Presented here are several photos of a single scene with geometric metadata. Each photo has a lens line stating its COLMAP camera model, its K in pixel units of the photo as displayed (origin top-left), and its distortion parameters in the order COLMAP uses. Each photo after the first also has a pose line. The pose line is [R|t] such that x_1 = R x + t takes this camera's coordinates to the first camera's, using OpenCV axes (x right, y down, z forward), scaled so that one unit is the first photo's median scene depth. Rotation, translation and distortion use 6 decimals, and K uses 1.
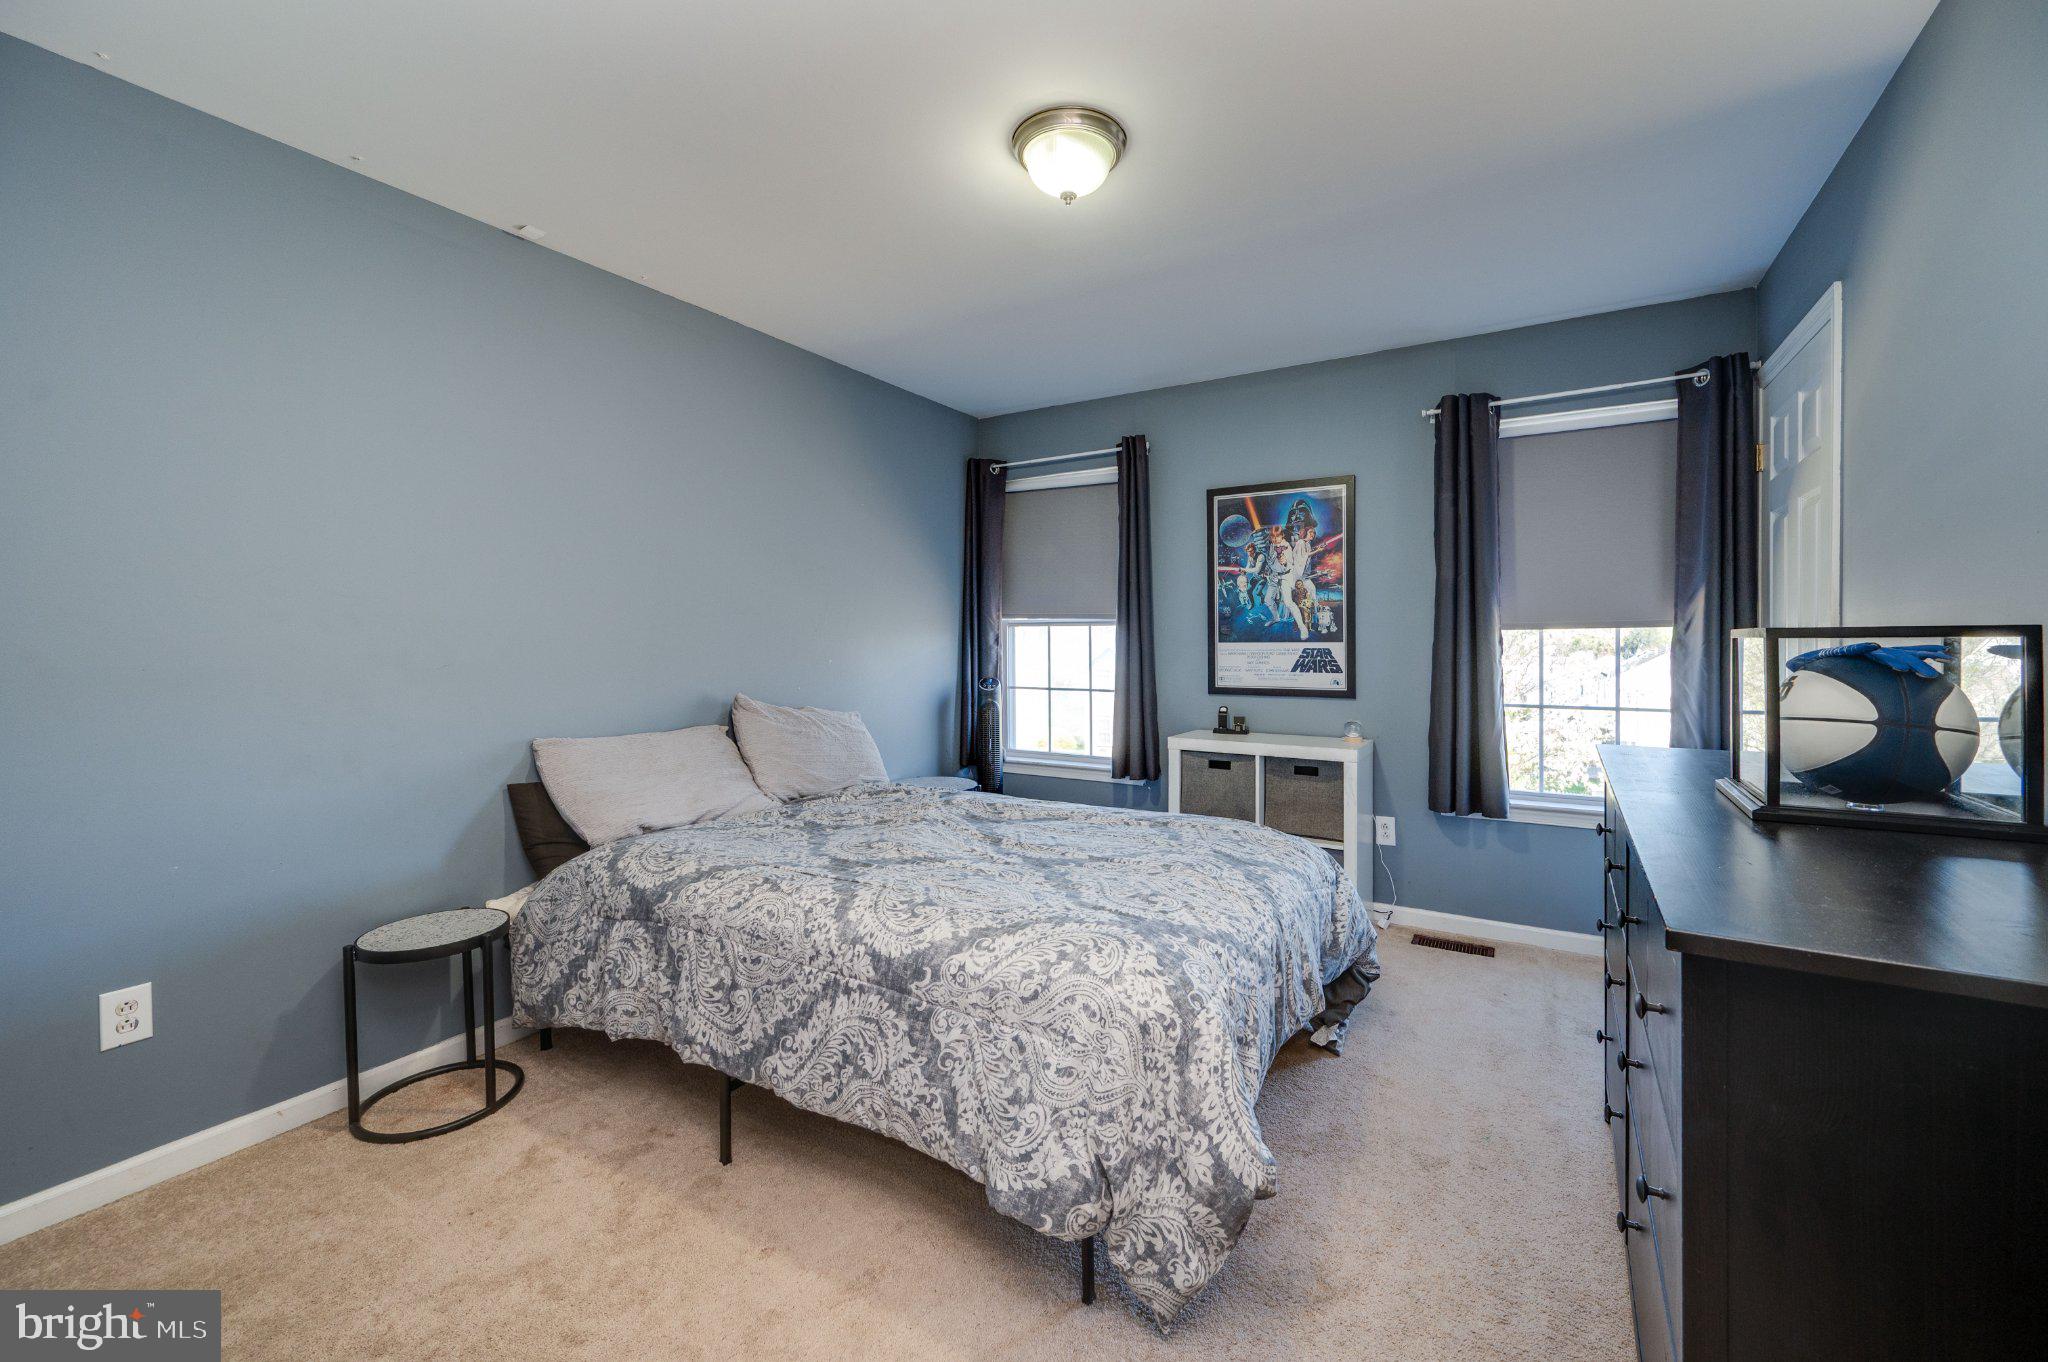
lens RADIAL K [[878.7, 0, 1034.4], [0, 878.7, 667.6], [0, 0, 1]] dist [0.000020, -0.000327]
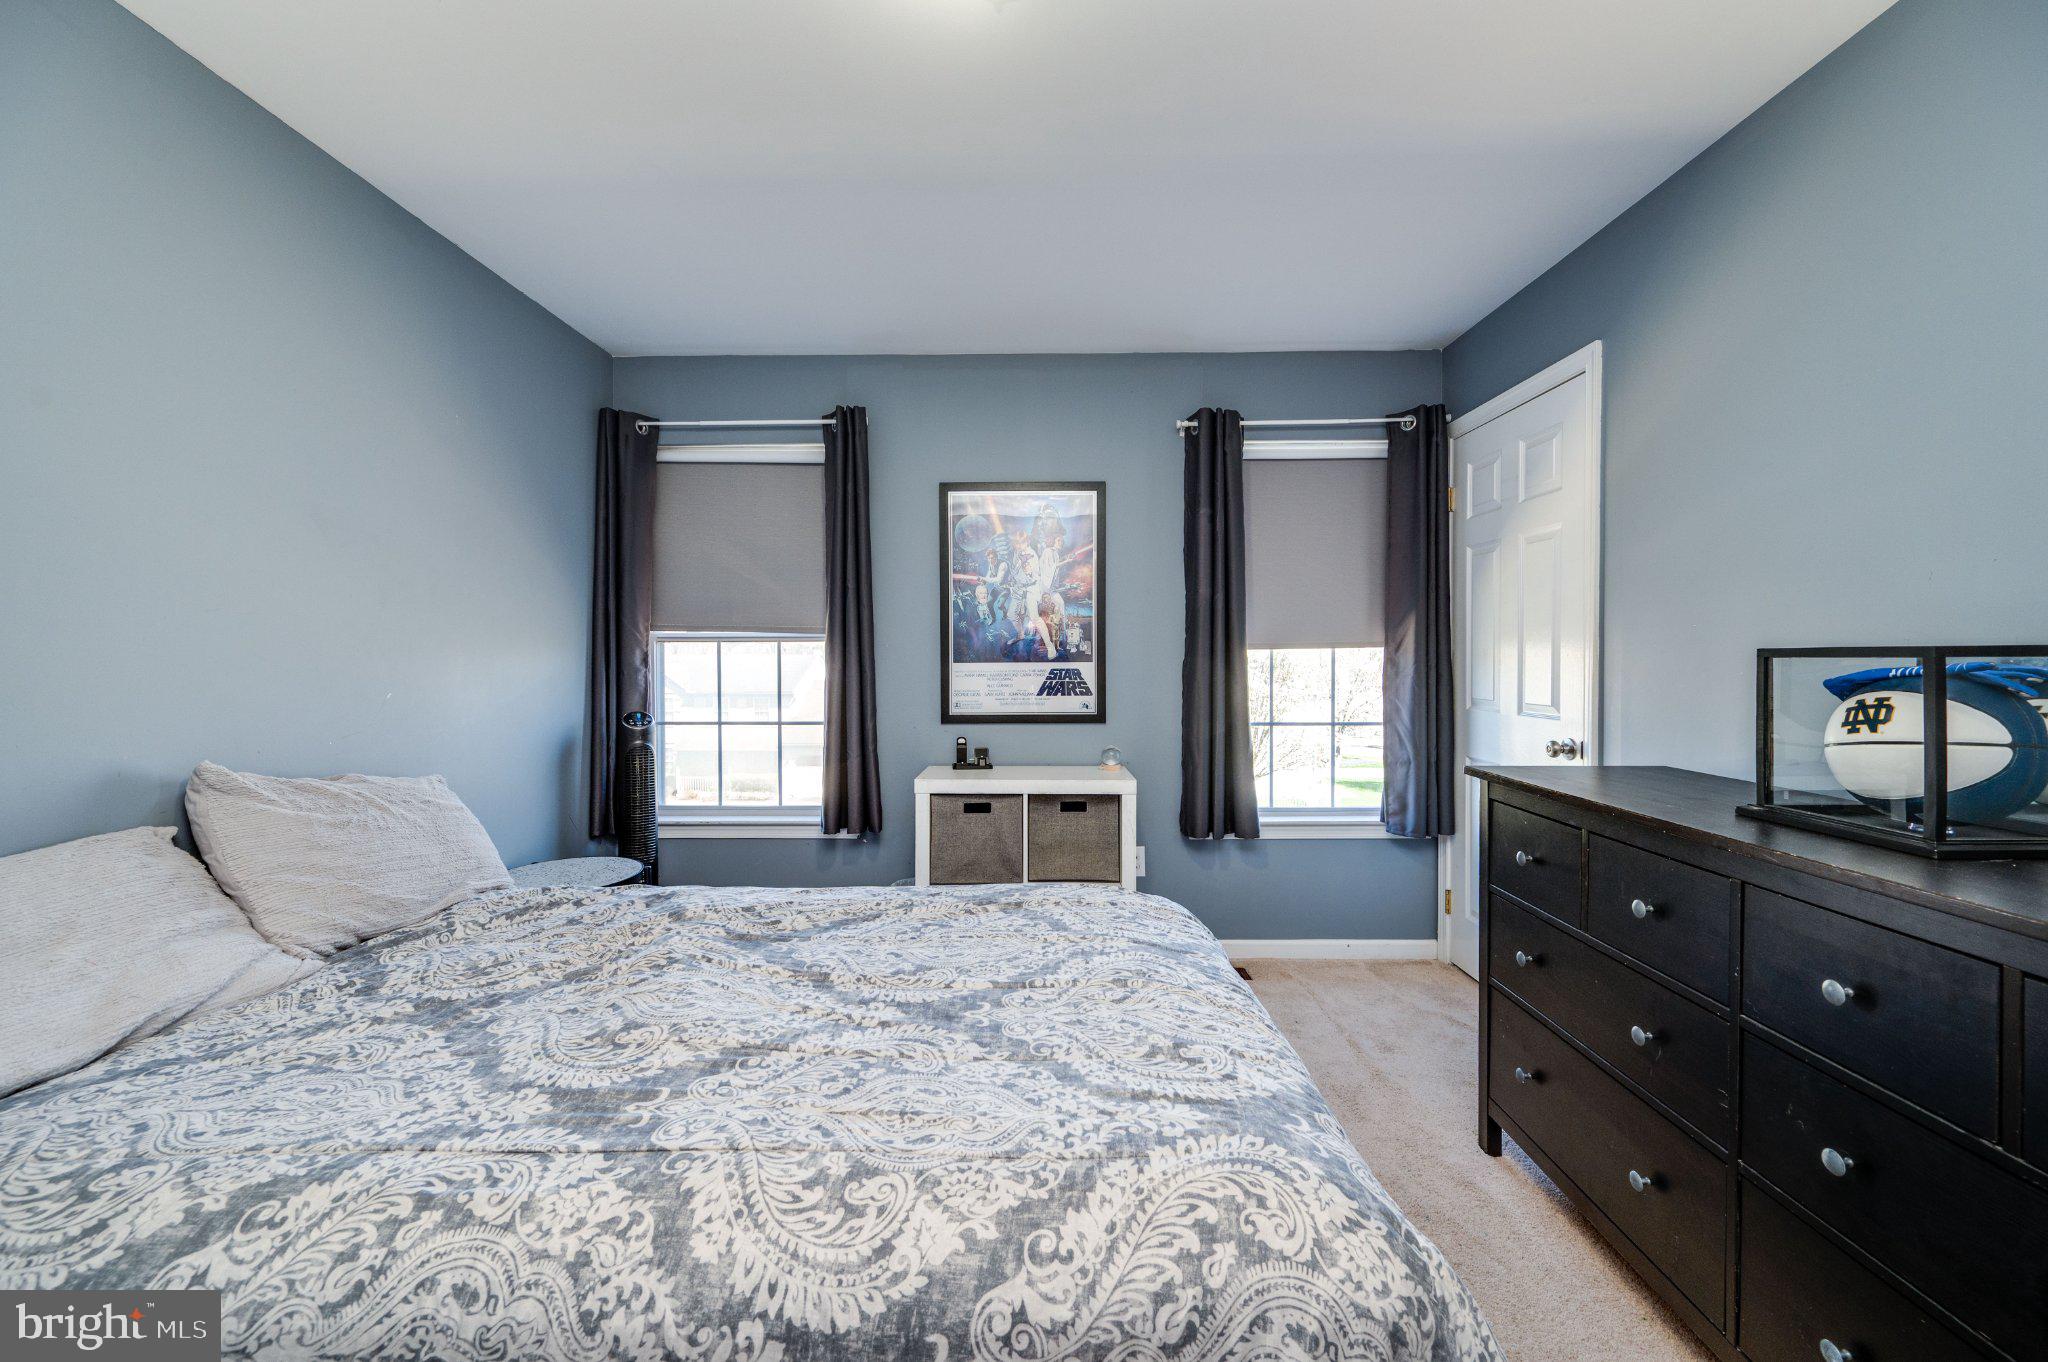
lens RADIAL K [[819.4, 0, 1015.0], [0, 819.4, 671.6], [0, 0, 1]] dist [-0.002786, 0.000185]
pose [[0.852674, -0.008787, 0.522369, -0.184970], [0.017500, 0.999778, -0.011750, -0.011063], [-0.522150, 0.019160, 0.852639, 0.340884]]
